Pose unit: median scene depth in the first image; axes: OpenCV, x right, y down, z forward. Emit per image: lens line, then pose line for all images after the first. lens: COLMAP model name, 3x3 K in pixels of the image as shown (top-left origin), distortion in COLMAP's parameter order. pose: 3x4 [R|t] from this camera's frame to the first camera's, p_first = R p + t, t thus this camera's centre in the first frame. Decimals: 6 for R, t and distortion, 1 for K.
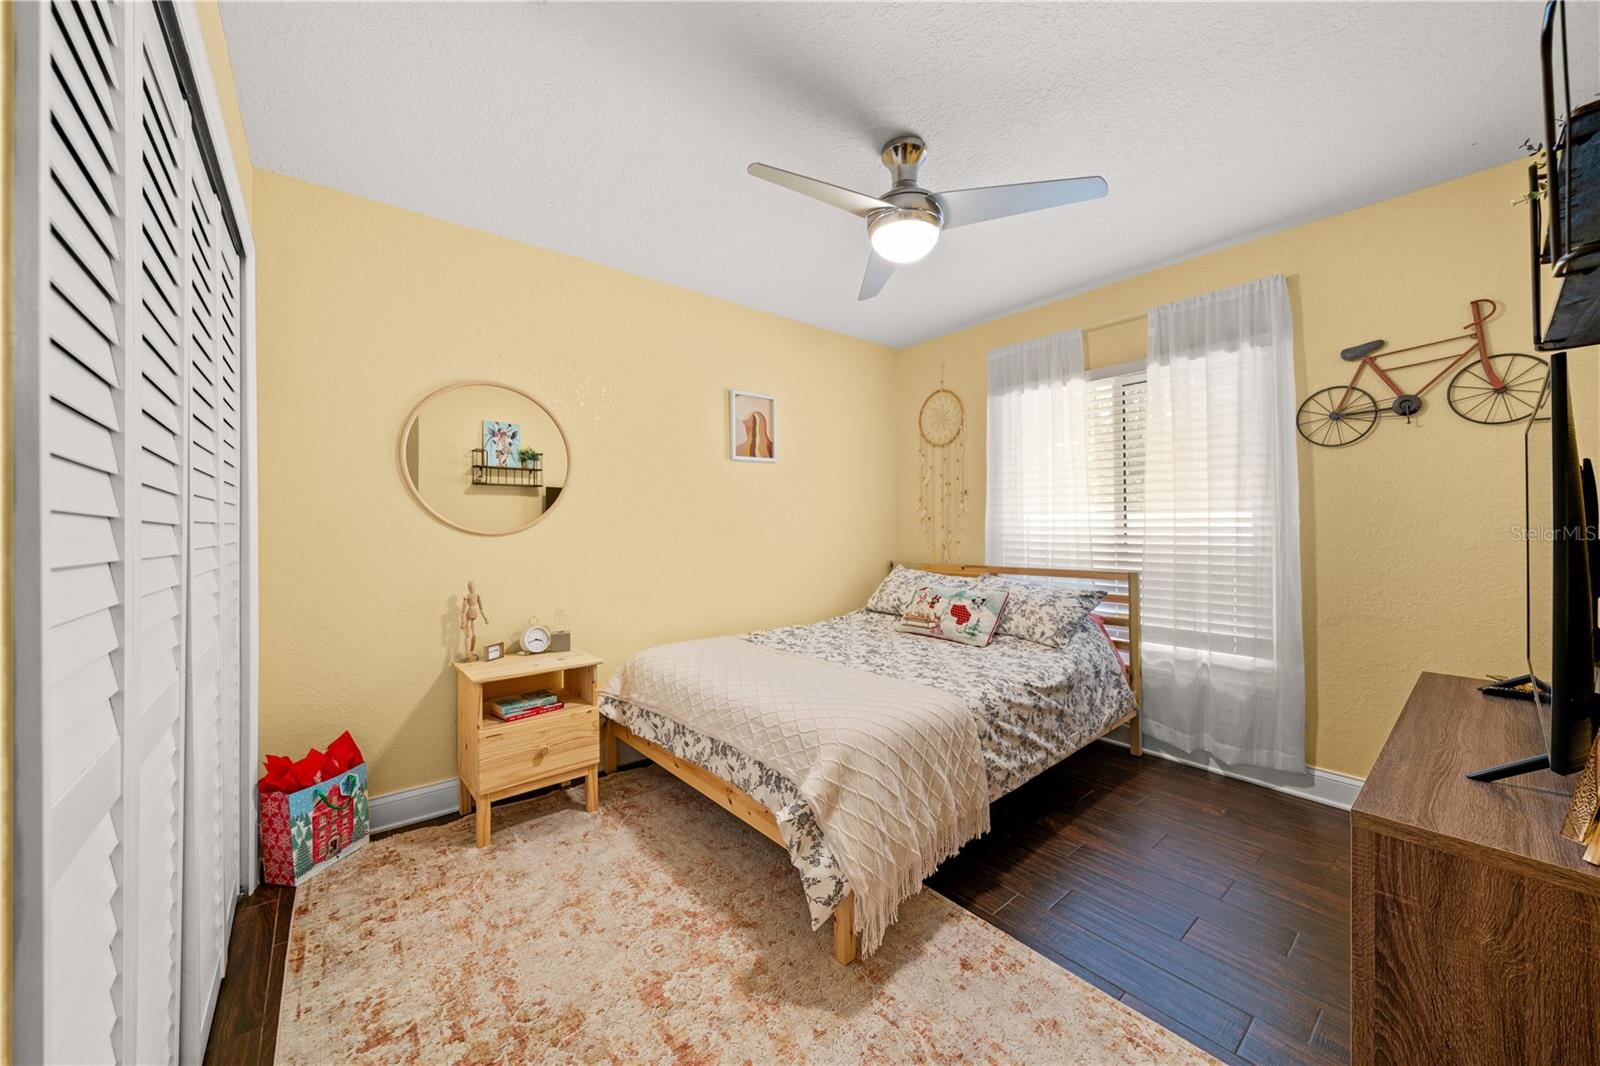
lens RADIAL K [[564.7, 0, 804.4], [0, 564.7, 526.7], [0, 0, 1]] dist [-0.001893, -0.000093]
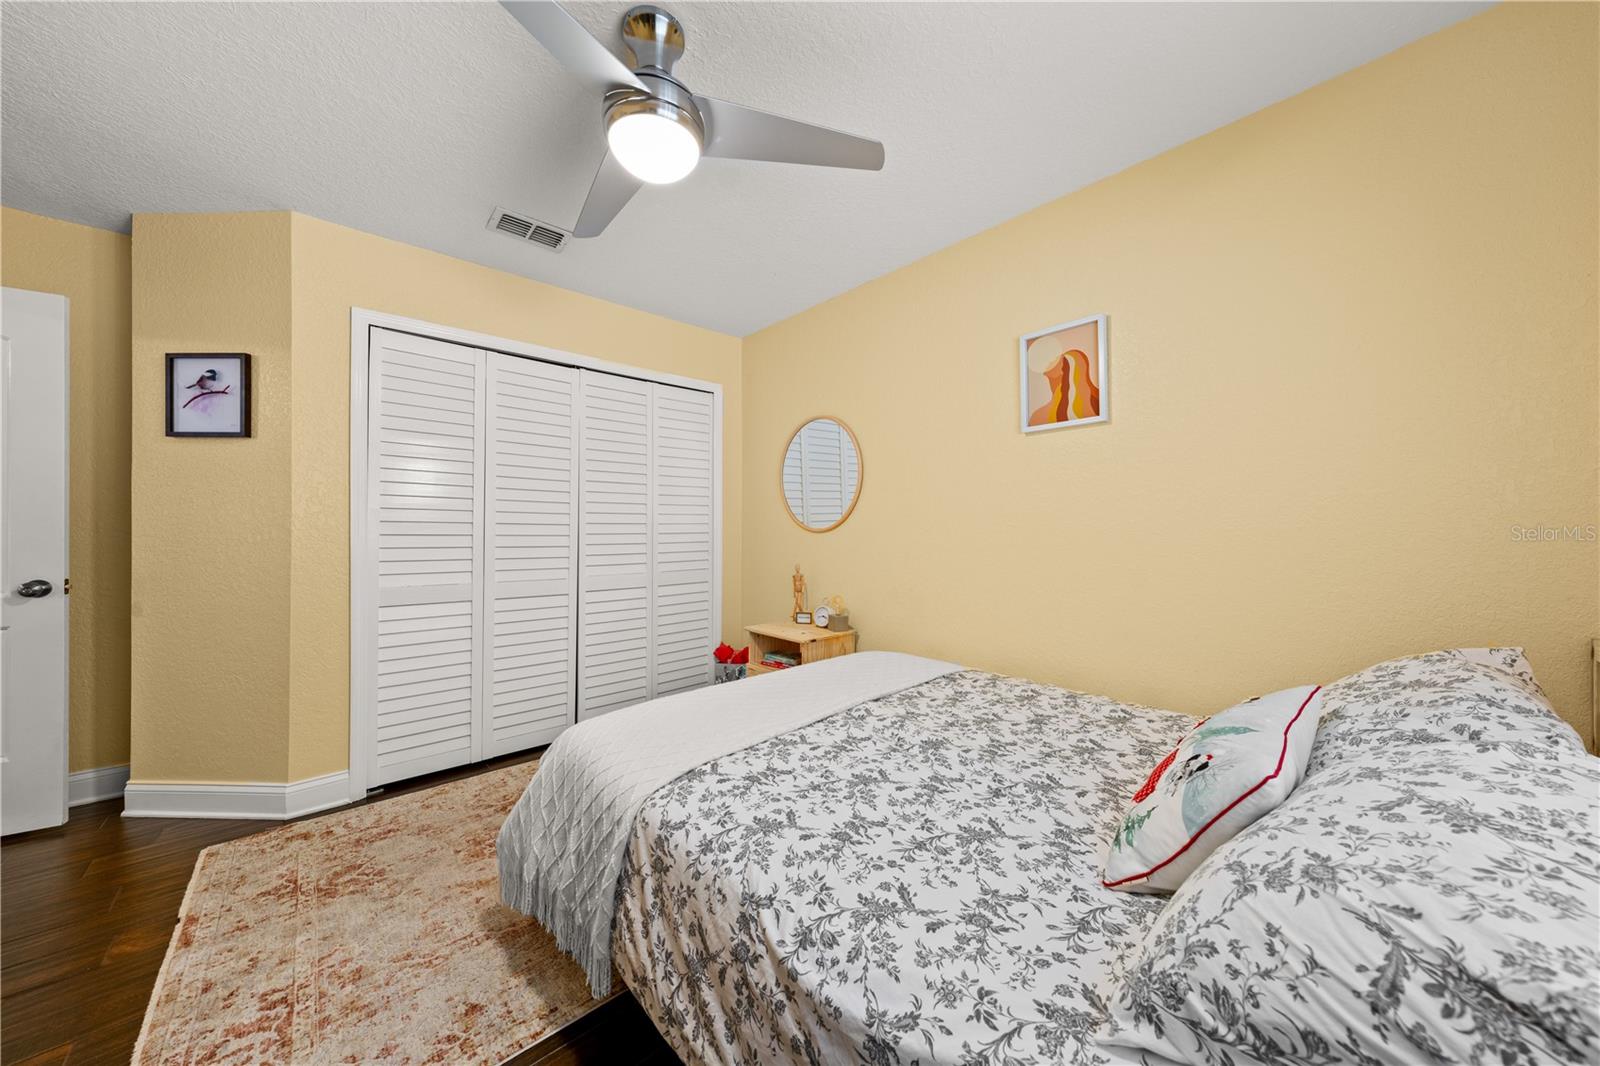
lens RADIAL K [[534.7, 0, 801.1], [0, 534.7, 525.4], [0, 0, 1]] dist [-0.000406, 0.000081]
pose [[0.050624, -0.001252, -0.998717, 0.526542], [0.006805, 0.999976, -0.000909, -0.002498], [0.998695, -0.006750, 0.050631, 0.665175]]
